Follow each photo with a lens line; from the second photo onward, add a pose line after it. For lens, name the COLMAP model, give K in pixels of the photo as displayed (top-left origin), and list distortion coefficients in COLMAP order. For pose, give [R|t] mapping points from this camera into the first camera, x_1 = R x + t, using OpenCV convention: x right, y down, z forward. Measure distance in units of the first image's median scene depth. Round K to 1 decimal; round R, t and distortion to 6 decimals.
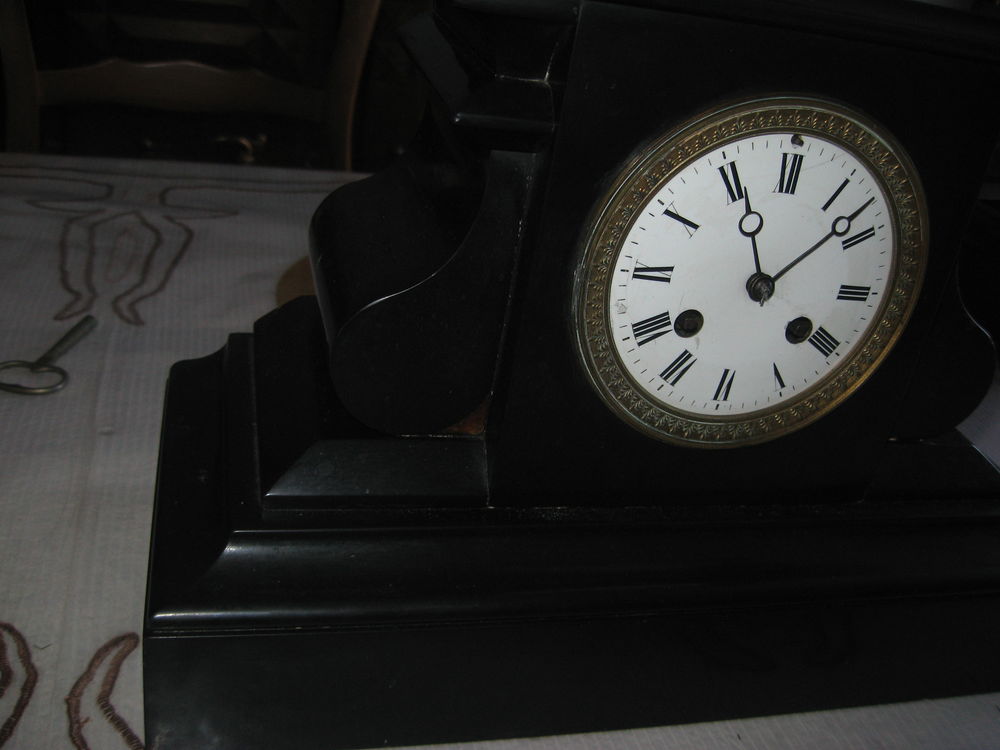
lens RADIAL K [[1041.0, 0, 500.0], [0, 1041.0, 375.0], [0, 0, 1]] dist [-0.133317, 0.066677]
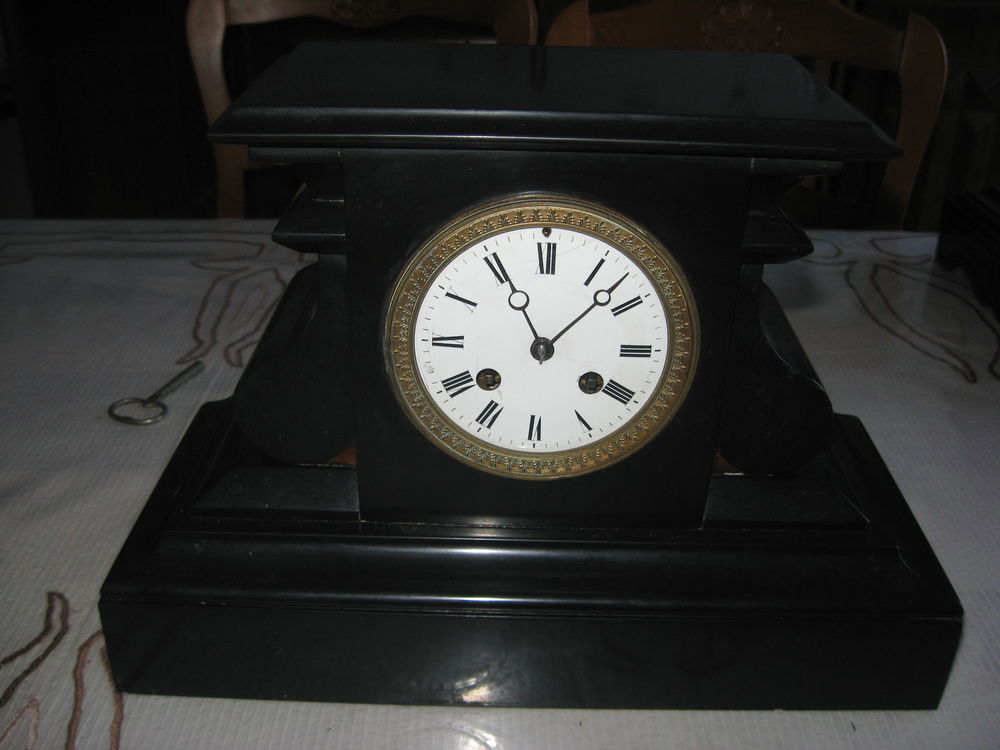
lens RADIAL K [[1041.0, 0, 500.0], [0, 1041.0, 375.0], [0, 0, 1]] dist [-0.133317, 0.066677]
pose [[0.957927, -0.008078, -0.286898, 0.545055], [0.004520, 0.999904, -0.013064, -0.037936], [0.286976, 0.011217, 0.957872, -0.192917]]
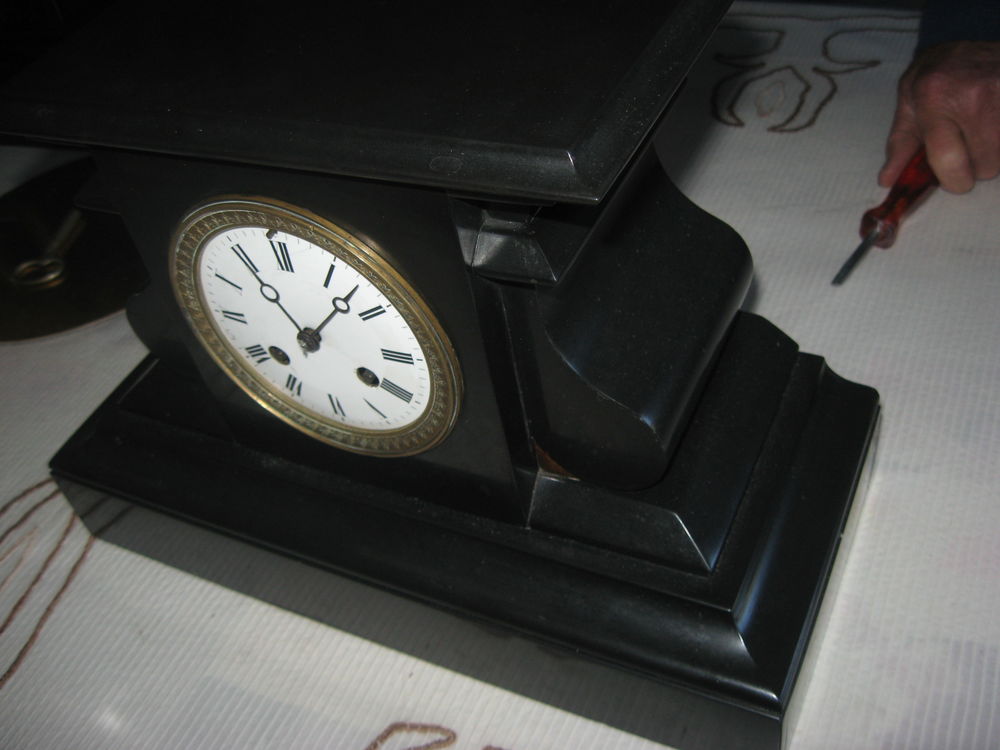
lens RADIAL K [[1041.0, 0, 500.0], [0, 1041.0, 375.0], [0, 0, 1]] dist [-0.133317, 0.066677]
pose [[0.723012, 0.232579, -0.650508, 1.131905], [-0.029710, 0.951222, 0.307072, -0.396918], [0.690196, -0.202690, 0.694655, 0.332820]]
